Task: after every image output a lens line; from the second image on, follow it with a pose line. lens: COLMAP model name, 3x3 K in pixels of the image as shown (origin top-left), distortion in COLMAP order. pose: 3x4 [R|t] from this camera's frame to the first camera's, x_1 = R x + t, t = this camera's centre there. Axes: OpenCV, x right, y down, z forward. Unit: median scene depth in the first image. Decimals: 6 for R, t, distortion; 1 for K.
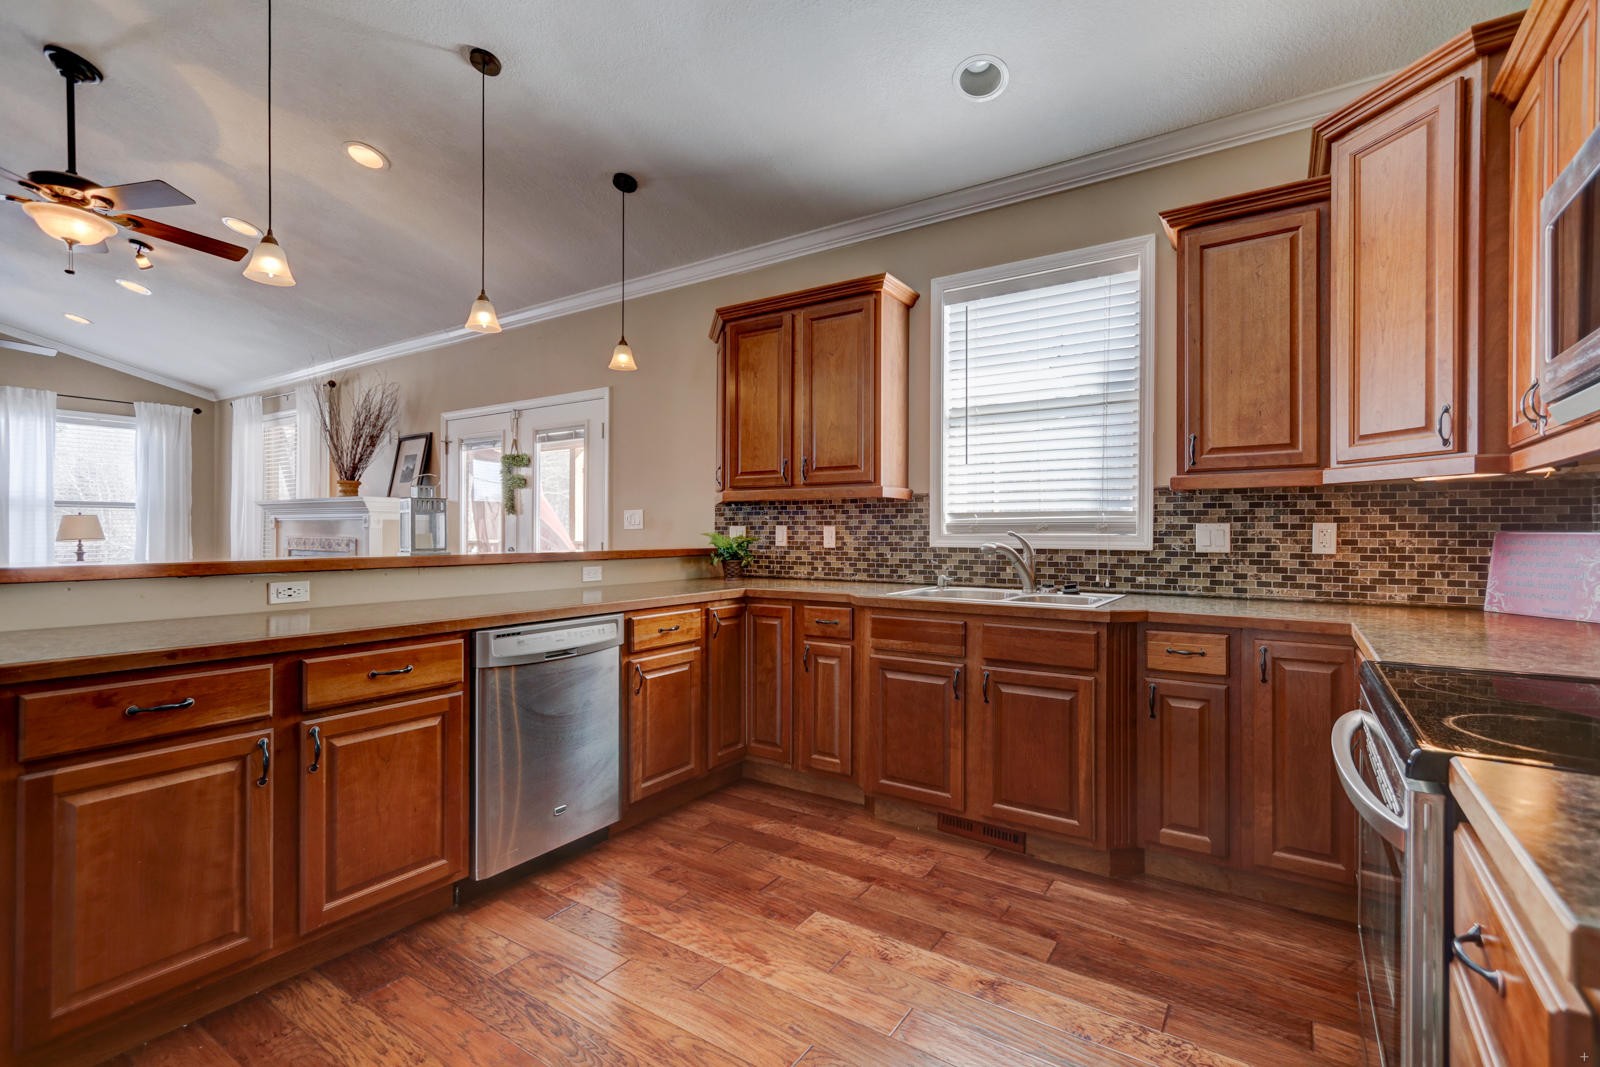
lens RADIAL K [[728.9, 0, 800.0], [0, 728.9, 533.5], [0, 0, 1]] dist [-0.001053, -0.000194]
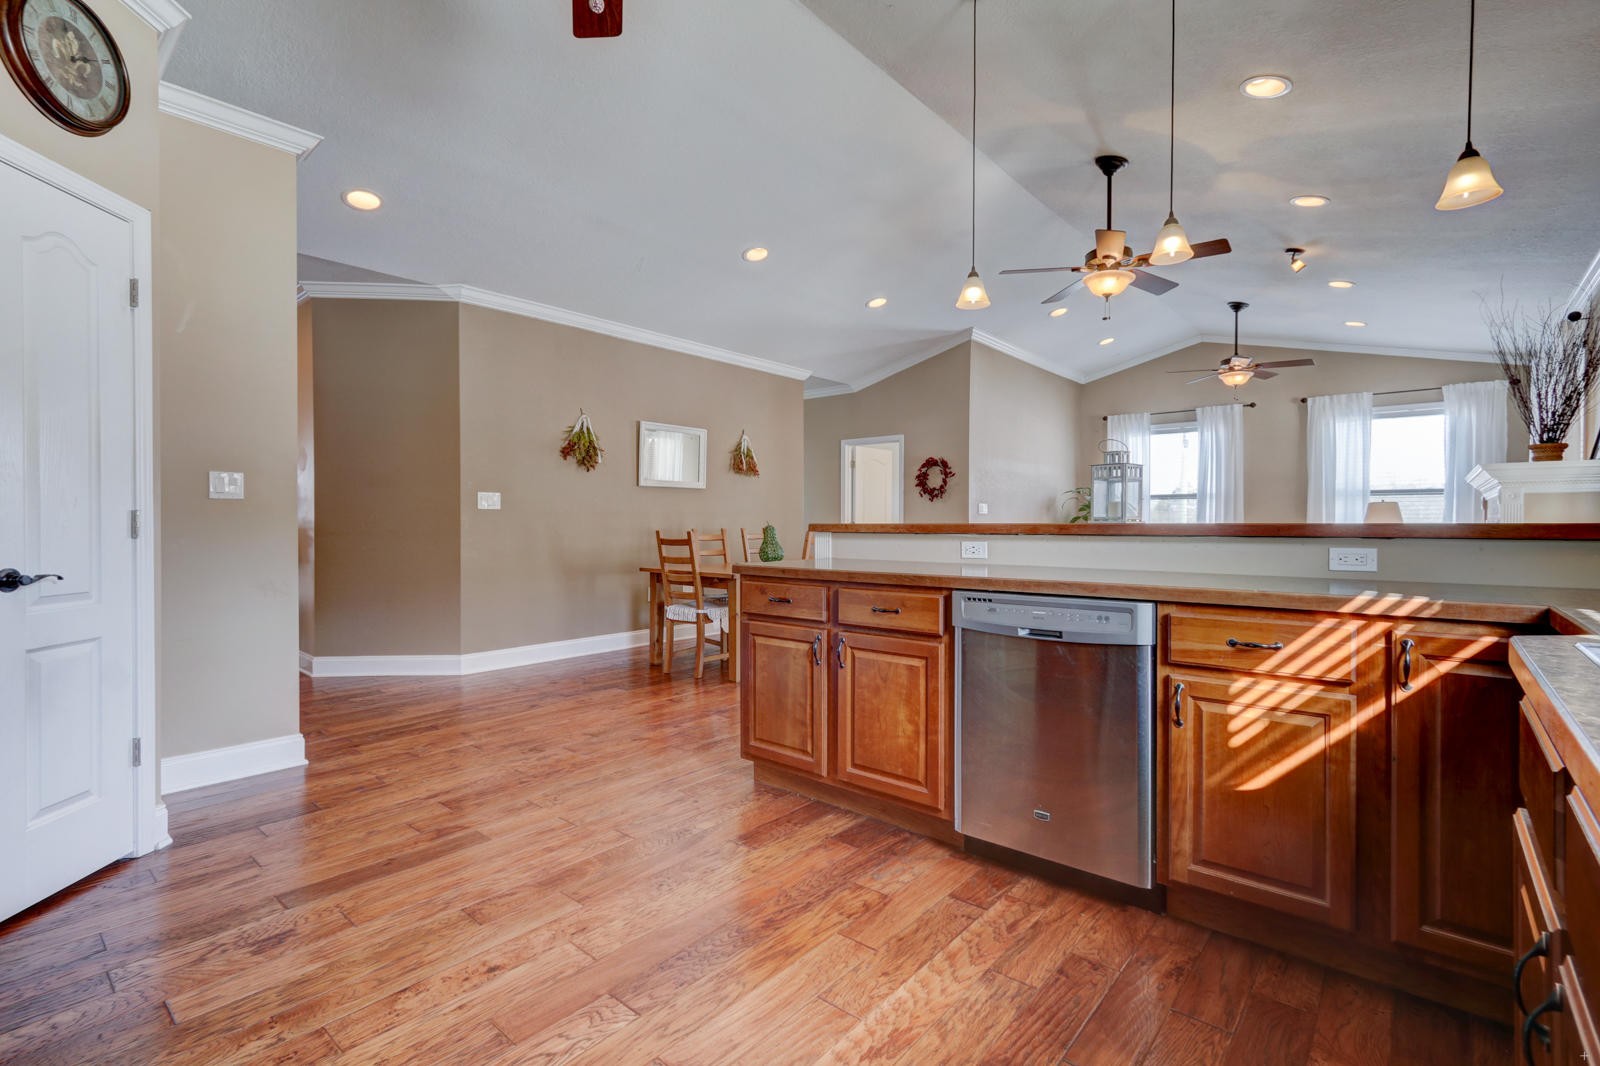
lens RADIAL K [[728.9, 0, 800.0], [0, 728.9, 533.0], [0, 0, 1]] dist [-0.001053, -0.000194]
pose [[-0.120370, 0.011220, -0.992666, 0.407219], [-0.005998, 0.999910, 0.012030, 0.026641], [0.992711, 0.007402, -0.120292, 0.596989]]
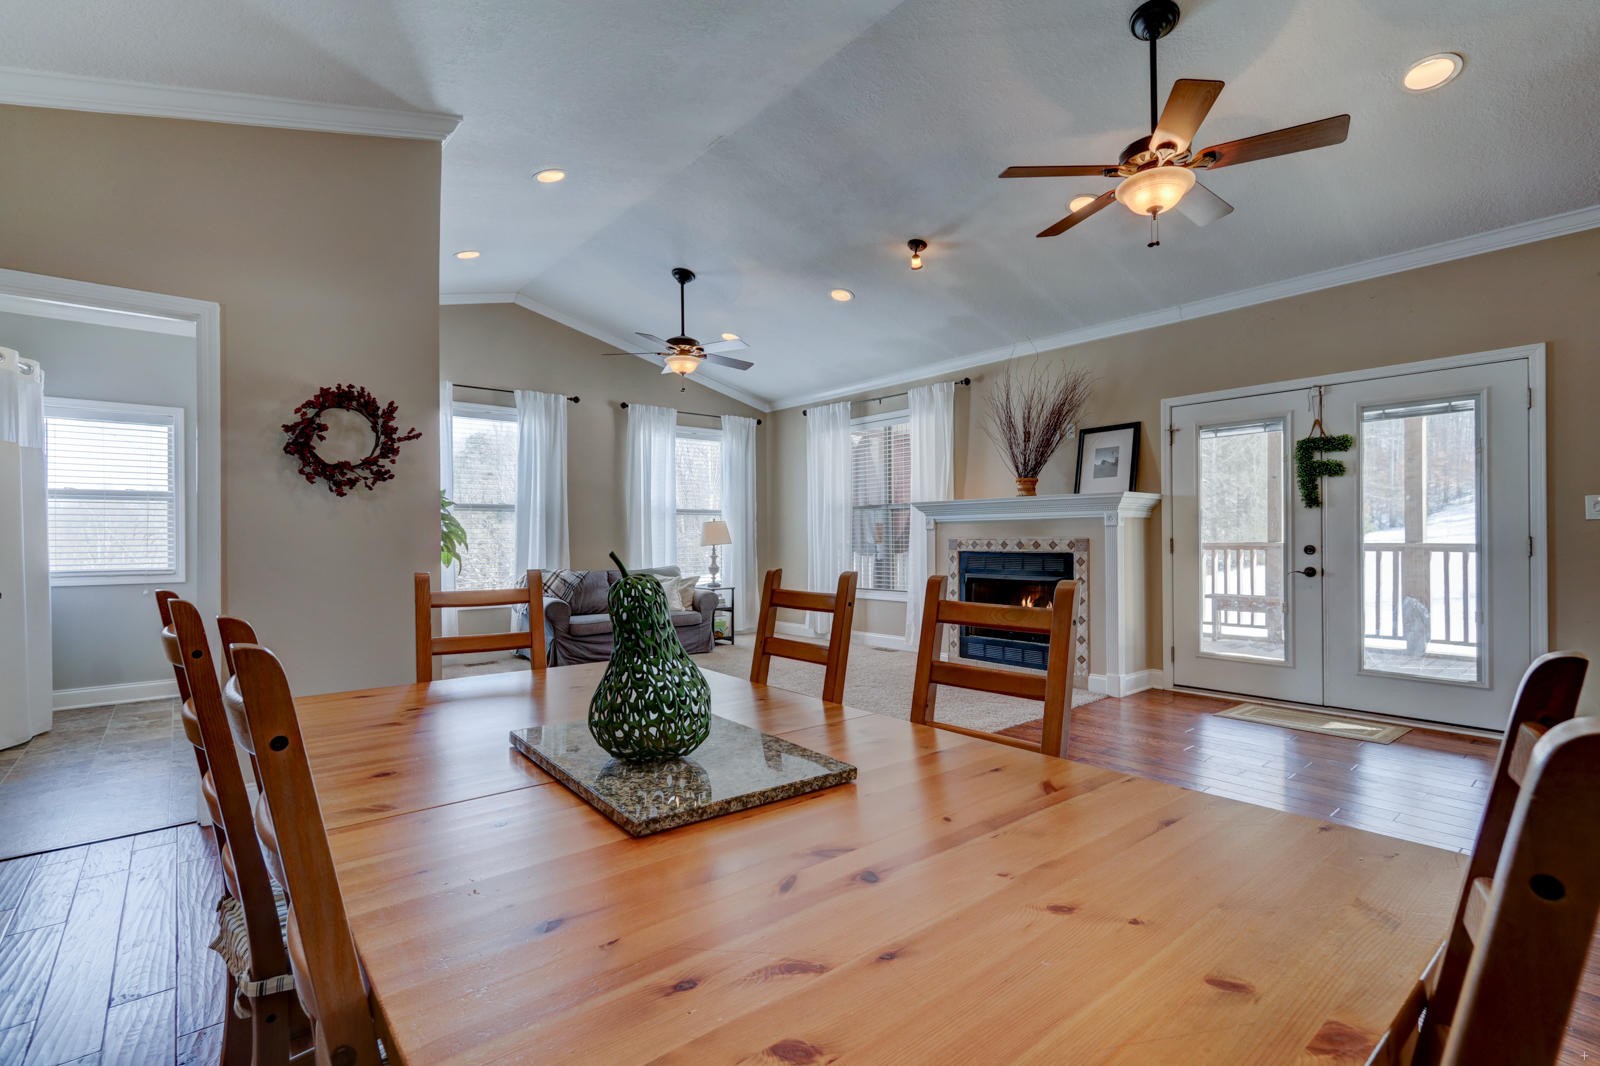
lens RADIAL K [[743.7, 0, 840.5], [0, 743.7, 539.7], [0, 0, 1]] dist [0.000545, 0.000048]
pose [[0.965853, -0.011918, -0.258816, -1.109040], [0.011297, 0.999929, -0.003884, 0.015860], [0.258844, 0.000828, 0.965919, 0.002803]]
